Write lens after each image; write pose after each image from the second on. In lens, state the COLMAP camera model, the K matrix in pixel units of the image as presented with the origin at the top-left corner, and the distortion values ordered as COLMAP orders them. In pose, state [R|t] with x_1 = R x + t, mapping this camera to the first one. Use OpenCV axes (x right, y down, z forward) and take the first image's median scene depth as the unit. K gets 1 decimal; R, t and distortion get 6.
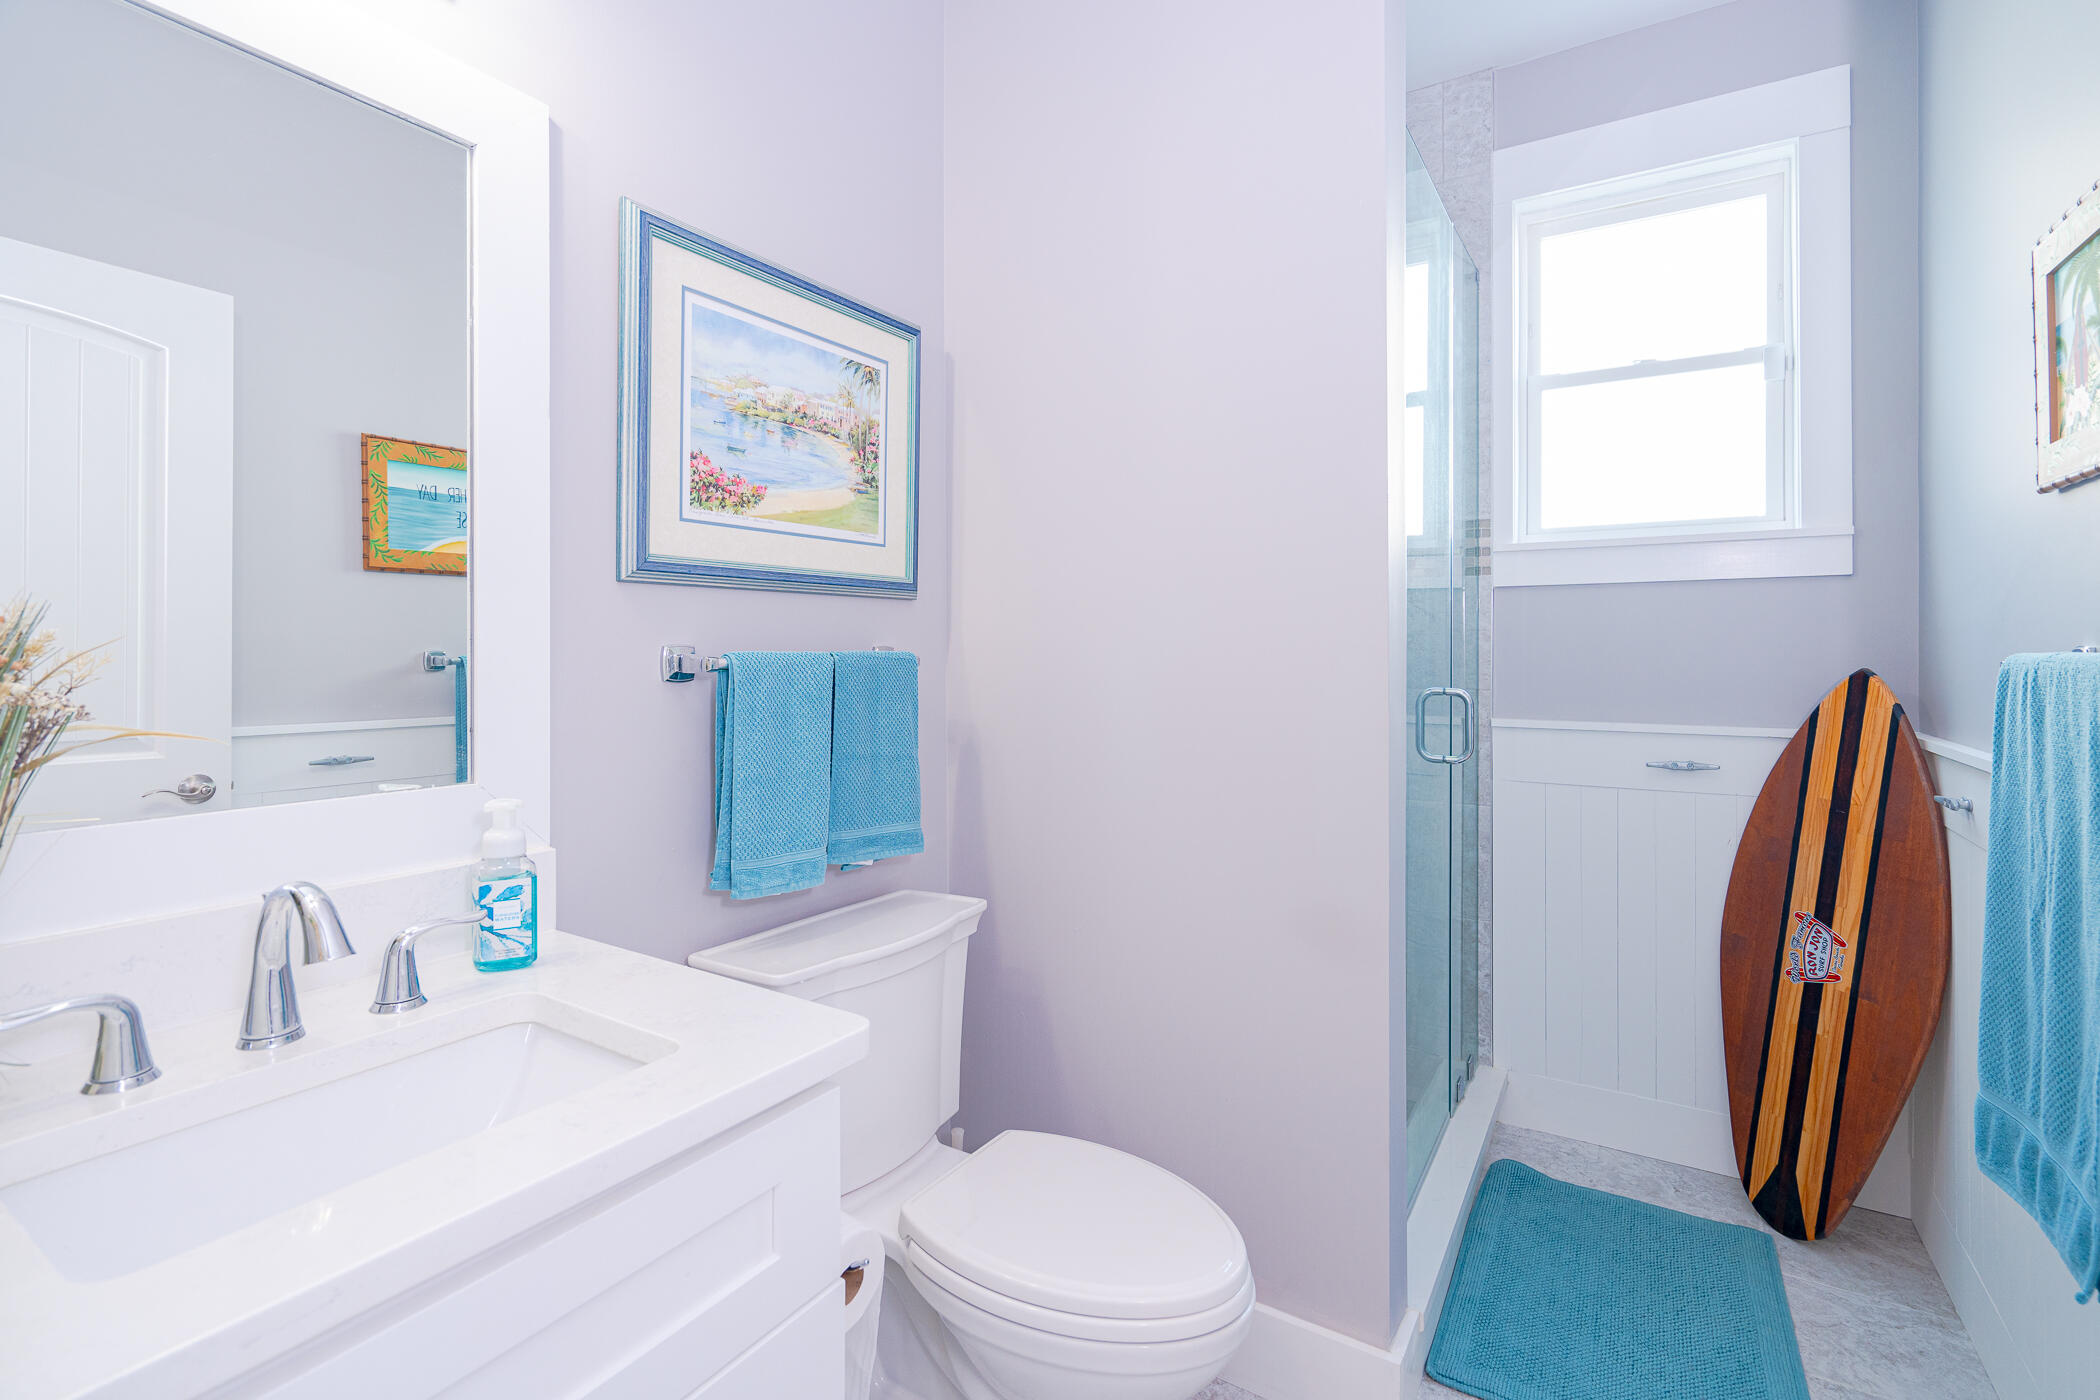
lens RADIAL K [[956.9, 0, 1070.4], [0, 956.9, 655.7], [0, 0, 1]] dist [0.005094, 0.001048]
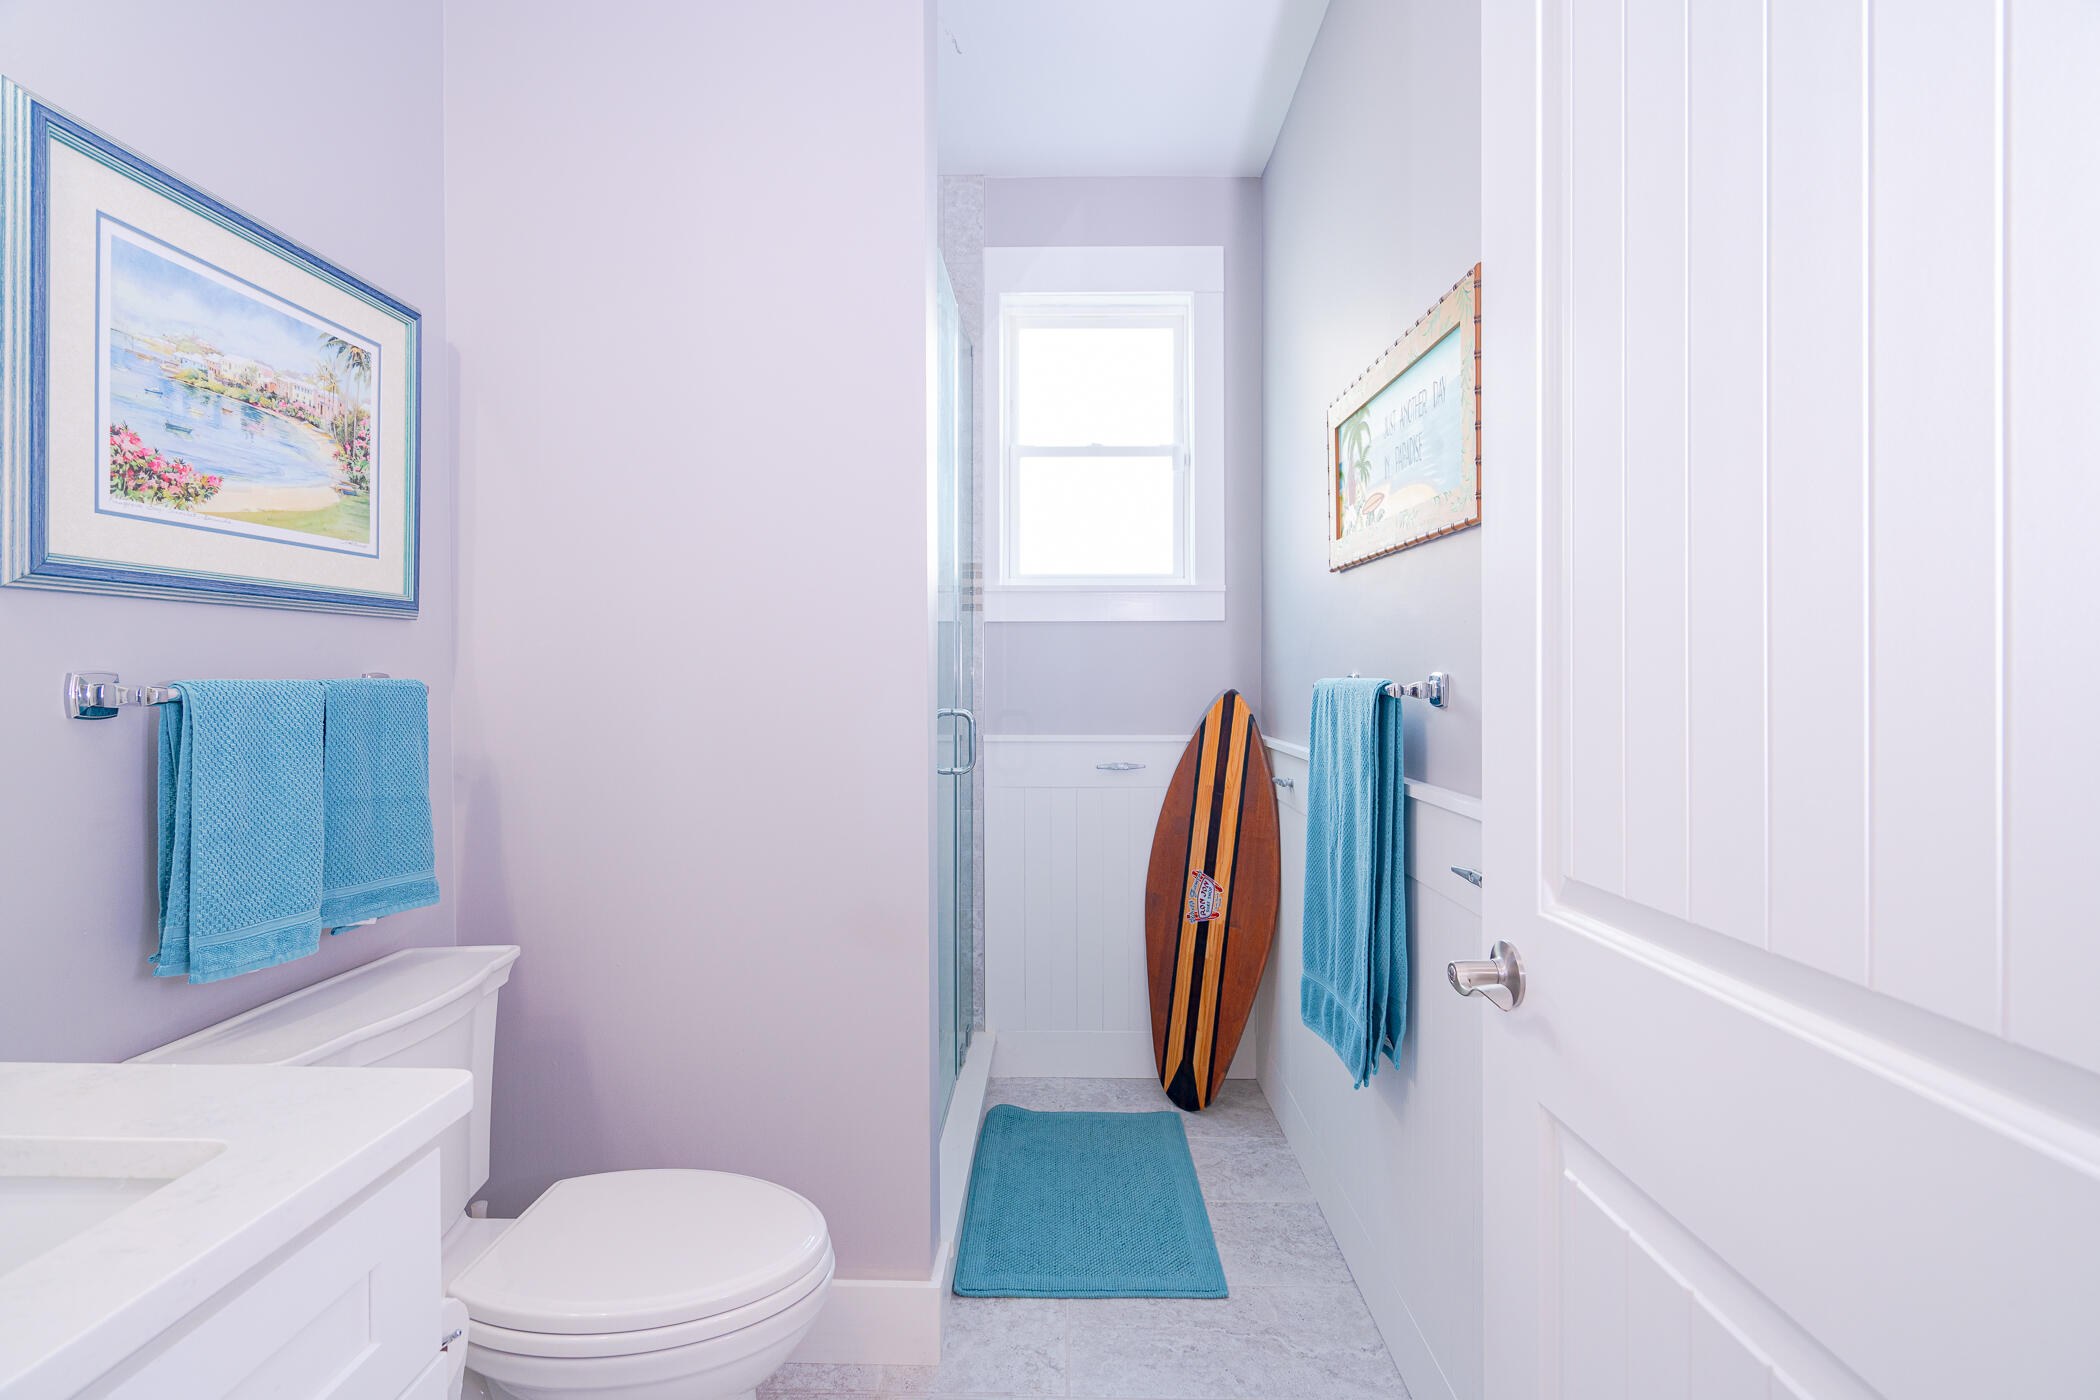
lens RADIAL K [[956.9, 0, 1041.6], [0, 956.9, 692.9], [0, 0, 1]] dist [0.005094, 0.001048]
pose [[0.863444, -0.010181, 0.504342, -0.115858], [0.003446, 0.999892, 0.014286, -0.002025], [-0.504433, -0.010598, 0.863386, -0.055308]]
